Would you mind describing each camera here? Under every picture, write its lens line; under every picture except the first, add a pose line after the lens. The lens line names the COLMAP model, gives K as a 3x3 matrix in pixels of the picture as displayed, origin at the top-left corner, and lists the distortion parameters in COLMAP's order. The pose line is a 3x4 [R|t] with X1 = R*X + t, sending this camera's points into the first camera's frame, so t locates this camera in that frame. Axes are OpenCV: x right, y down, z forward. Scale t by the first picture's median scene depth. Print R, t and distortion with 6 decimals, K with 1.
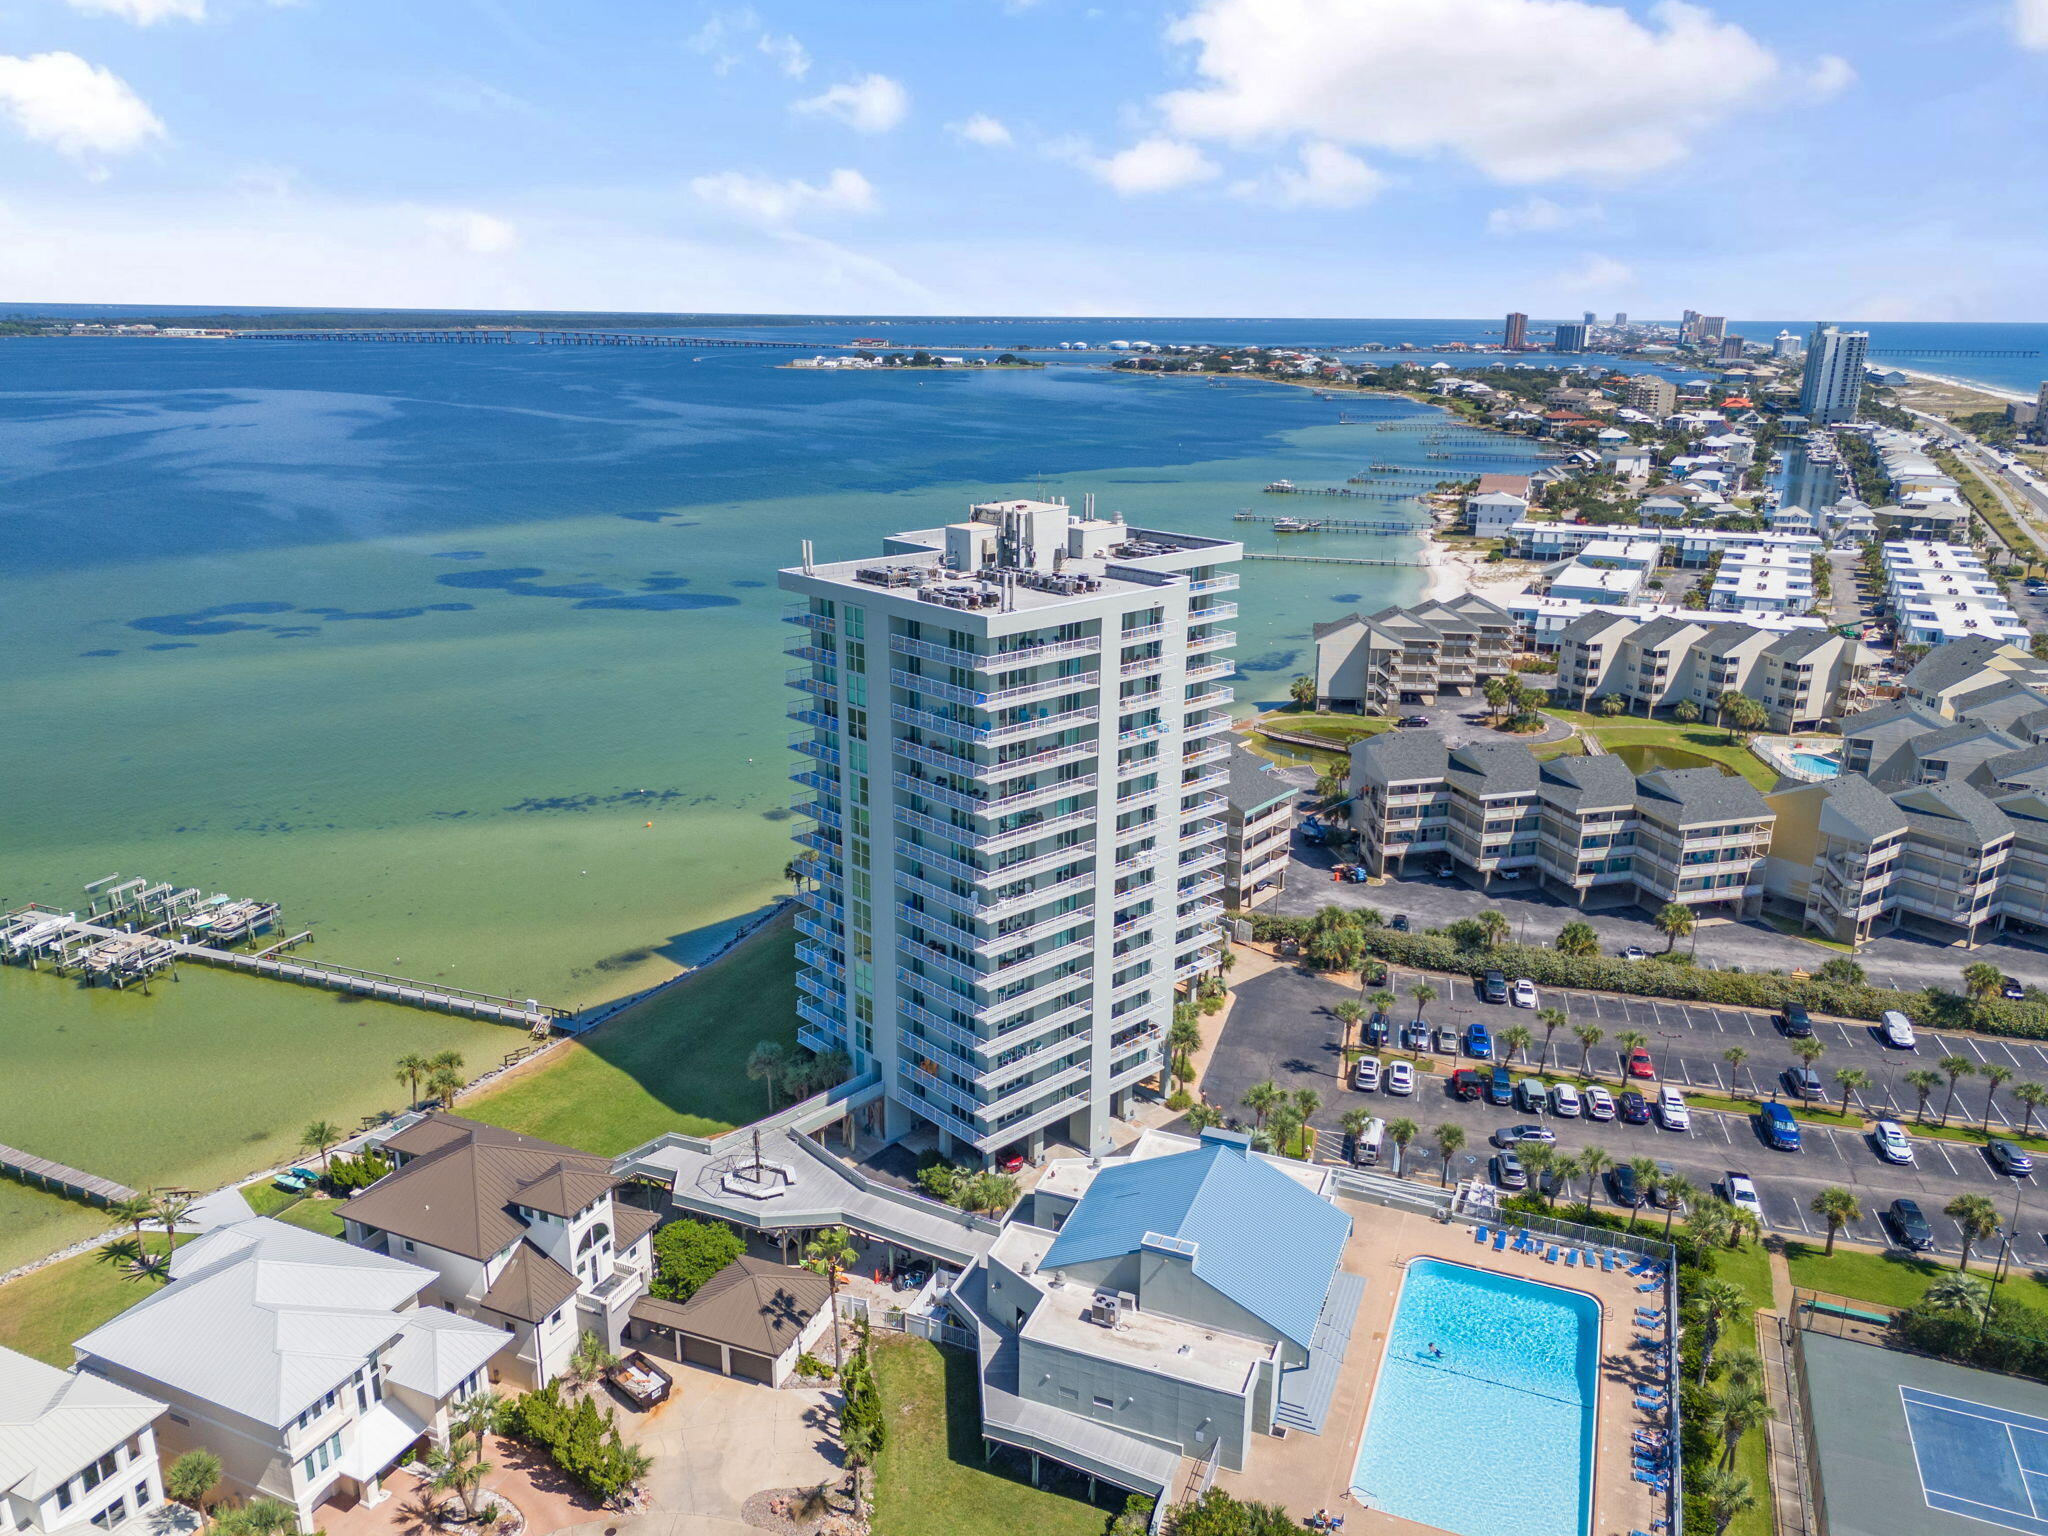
lens RADIAL K [[1489.2, 0, 1020.8], [0, 1489.2, 762.6], [0, 0, 1]] dist [0.067579, -0.063461]
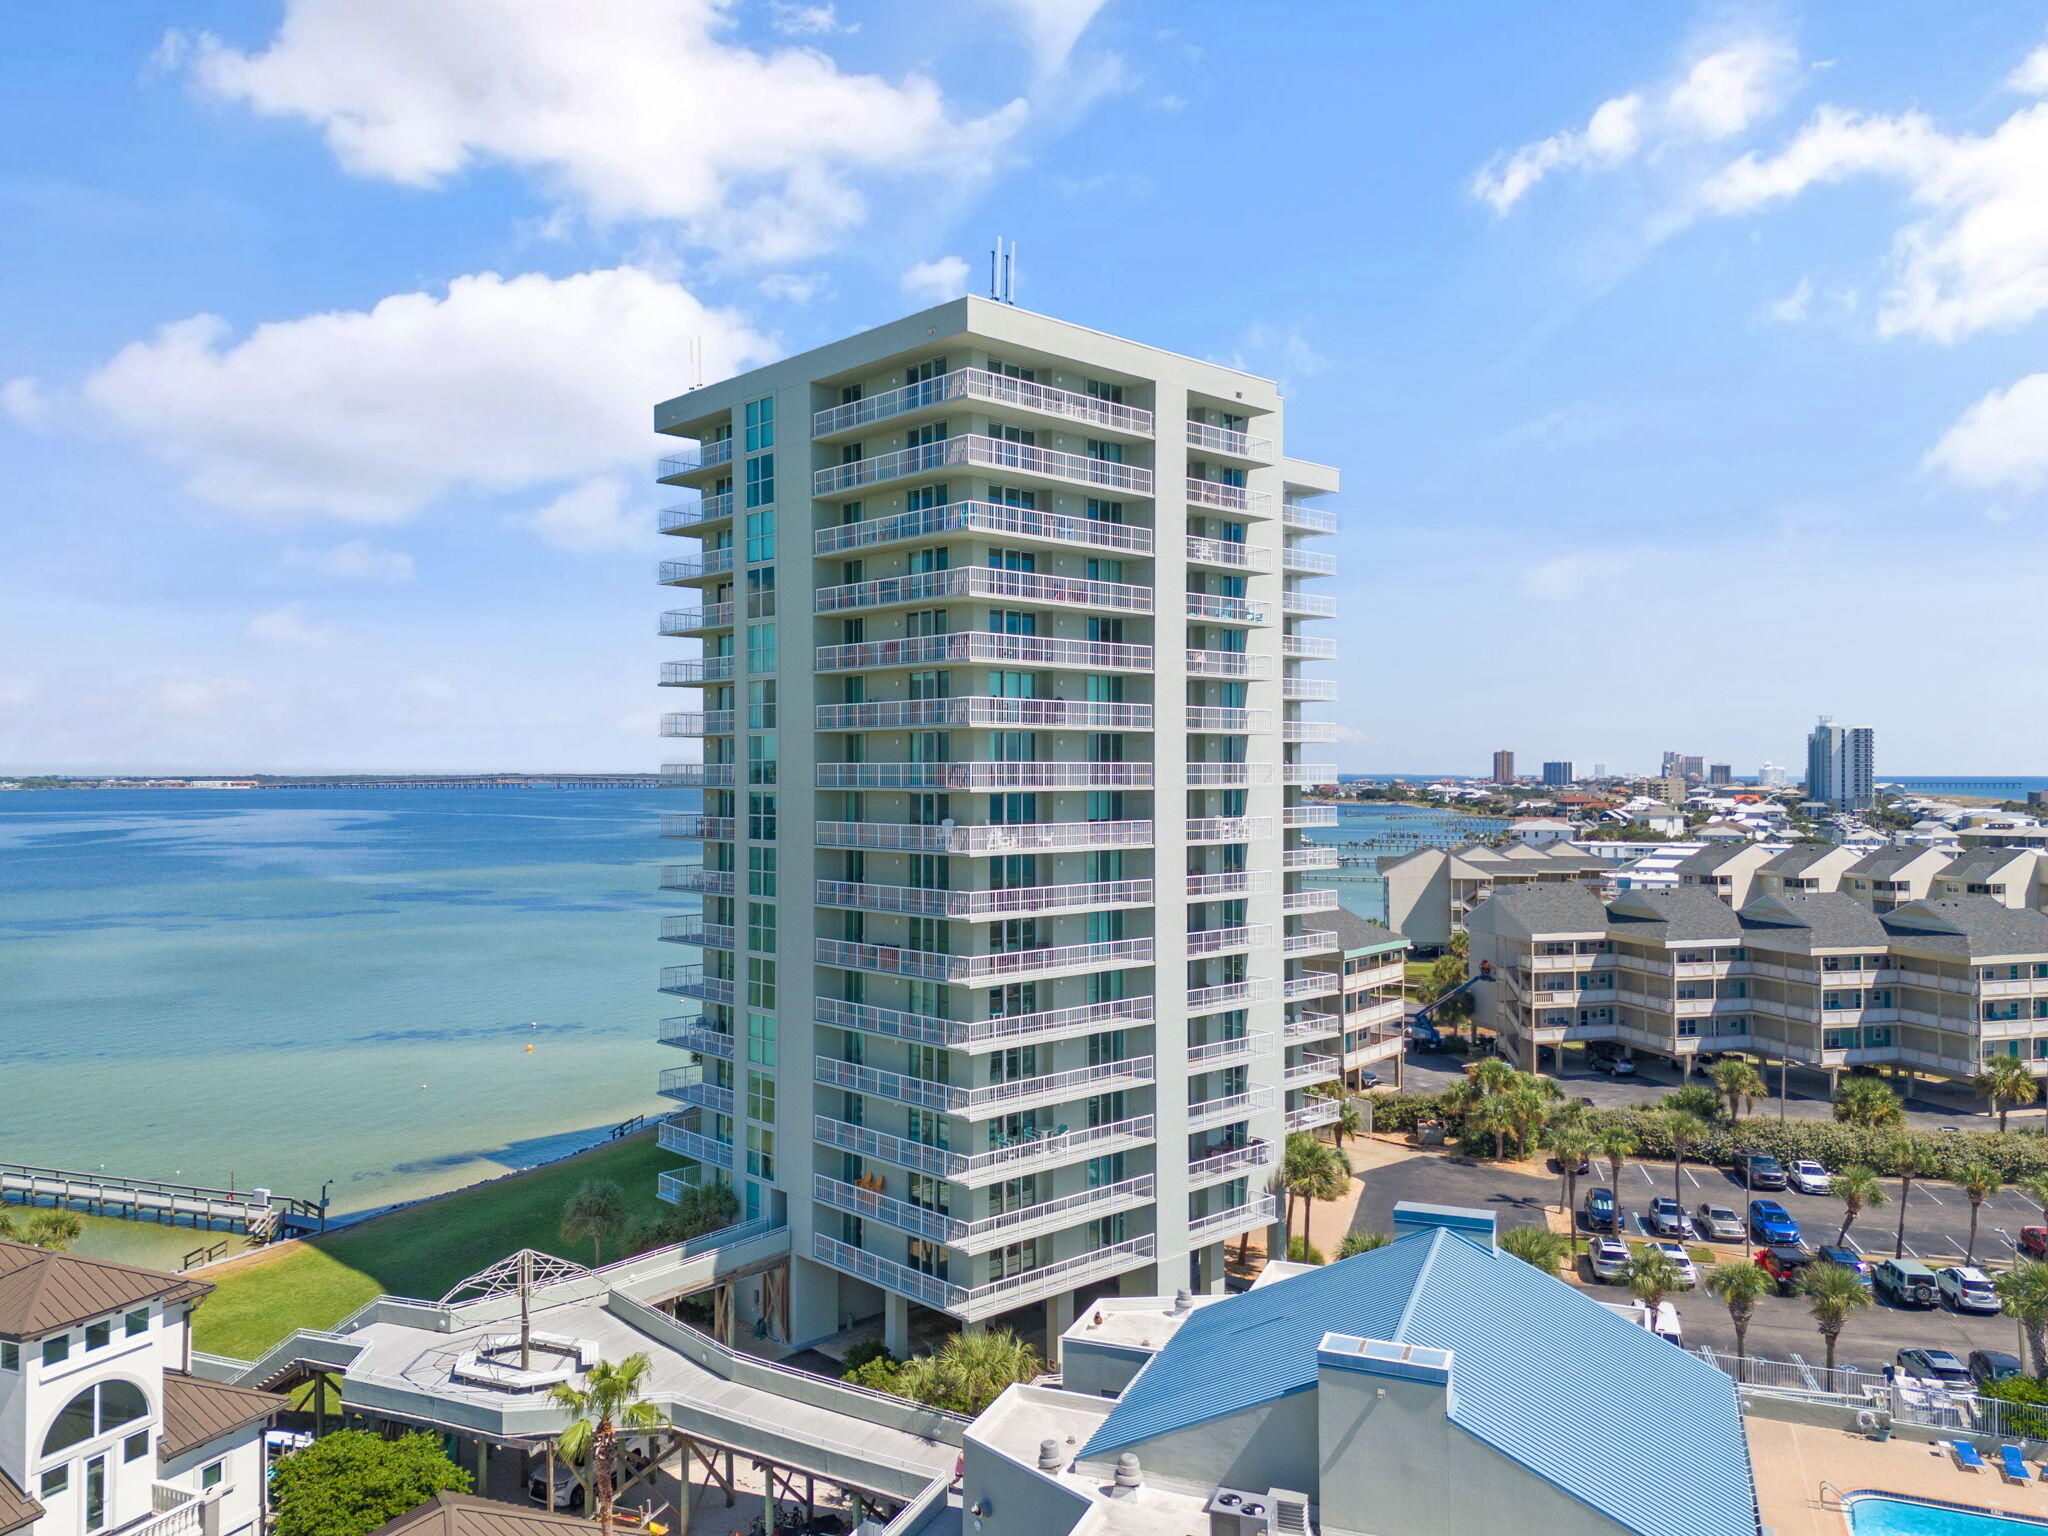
lens RADIAL K [[1495.1, 0, 1024.0], [0, 1495.1, 768.0], [0, 0, 1]] dist [0.067733, -0.062336]
pose [[0.999958, -0.009167, 0.000795, -0.001342], [0.009007, 0.957532, -0.288185, 0.156897], [0.001880, 0.288180, 0.957574, 0.297747]]
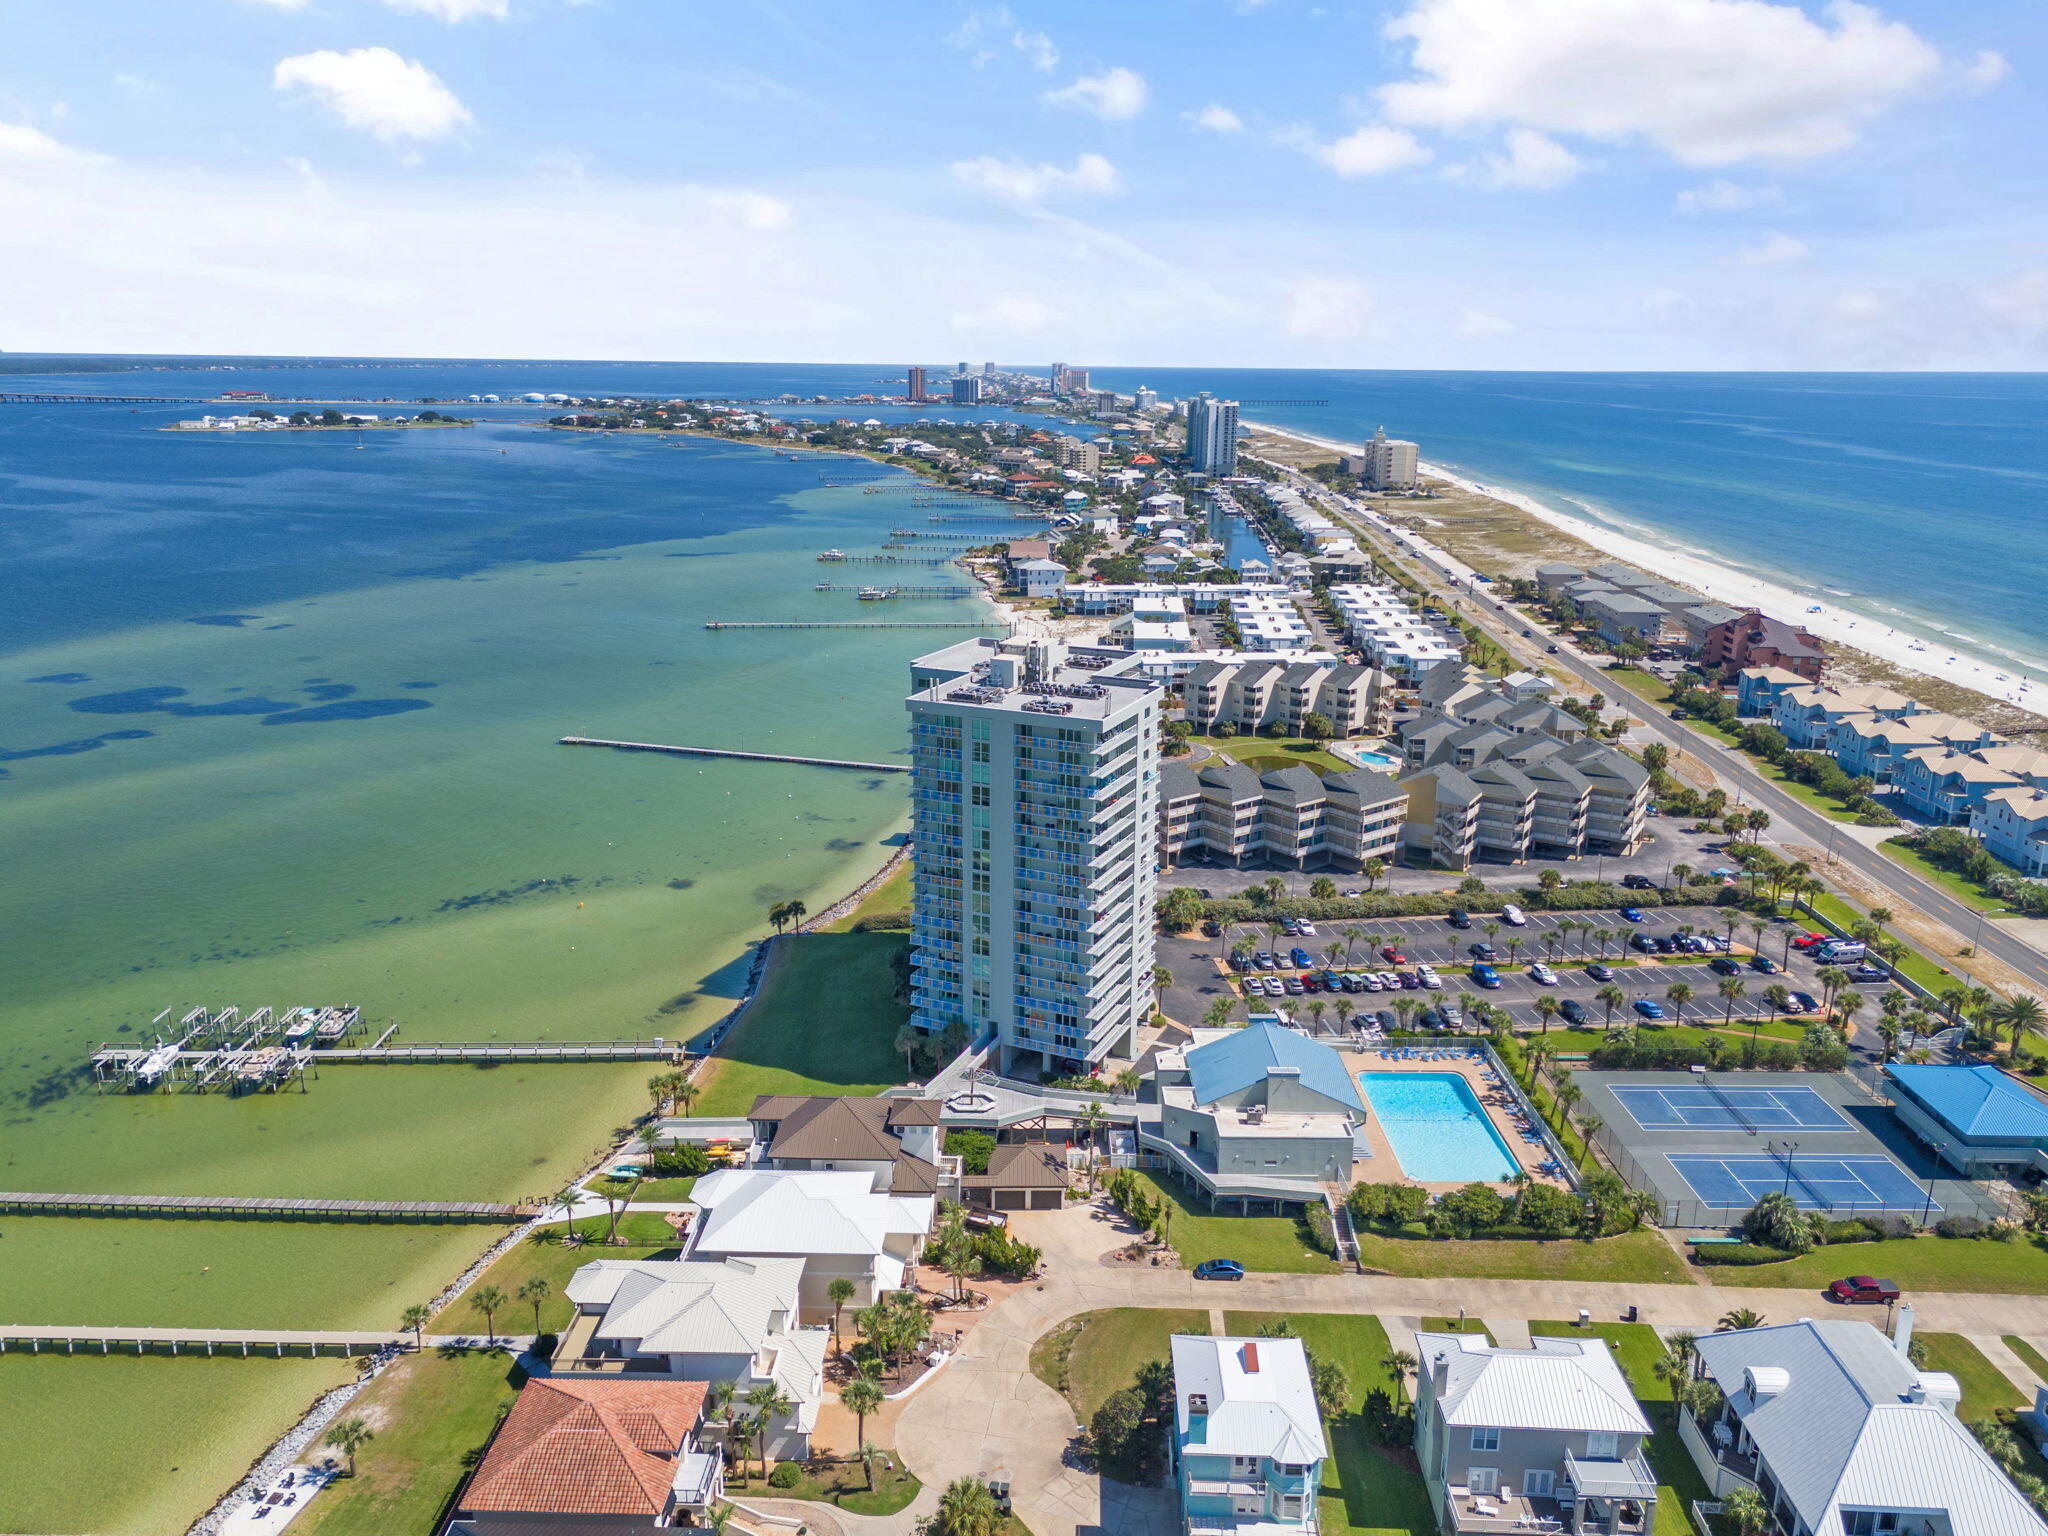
lens RADIAL K [[1480.3, 0, 1017.4], [0, 1480.3, 763.0], [0, 0, 1]] dist [0.115692, -0.184721]
pose [[0.926854, -0.099662, 0.361953, -0.430723], [0.109381, 0.993979, -0.006404, -0.031848], [-0.359136, 0.045527, 0.932174, -0.289650]]
